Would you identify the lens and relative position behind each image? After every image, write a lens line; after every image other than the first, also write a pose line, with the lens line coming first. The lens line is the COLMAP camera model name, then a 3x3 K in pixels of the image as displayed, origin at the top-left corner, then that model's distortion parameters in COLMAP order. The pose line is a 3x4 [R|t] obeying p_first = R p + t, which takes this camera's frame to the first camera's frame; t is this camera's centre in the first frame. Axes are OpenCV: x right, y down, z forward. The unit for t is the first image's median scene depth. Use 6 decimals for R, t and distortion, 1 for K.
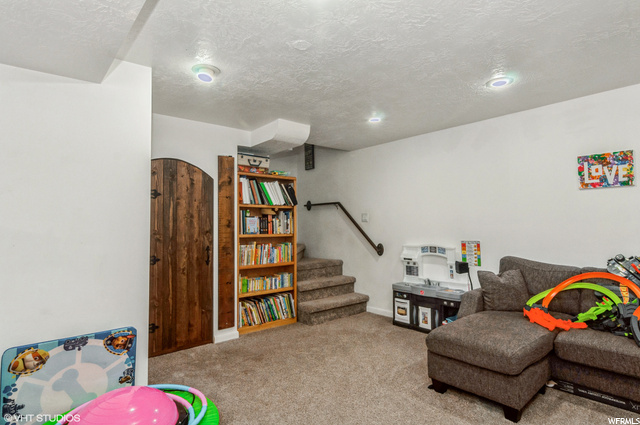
lens RADIAL K [[357.5, 0, 320.0], [0, 357.5, 212.5], [0, 0, 1]] dist [-0.003661, -0.000841]
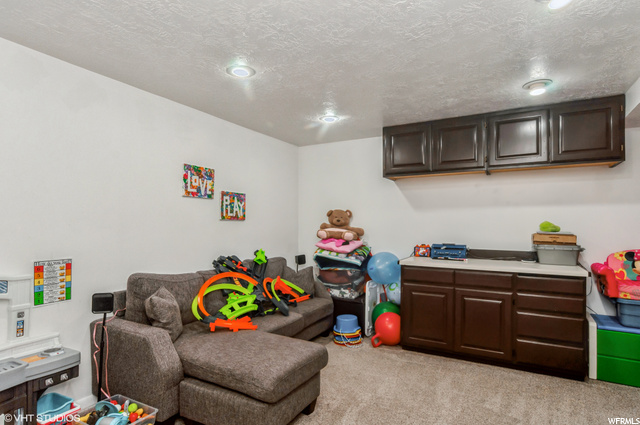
lens RADIAL K [[357.5, 0, 320.0], [0, 357.5, 212.5], [0, 0, 1]] dist [-0.003661, -0.000841]
pose [[-0.377690, 0.042974, 0.924934, -0.360468], [-0.030175, 0.997821, -0.058682, 0.029648], [-0.925440, -0.050073, -0.375570, 1.041607]]
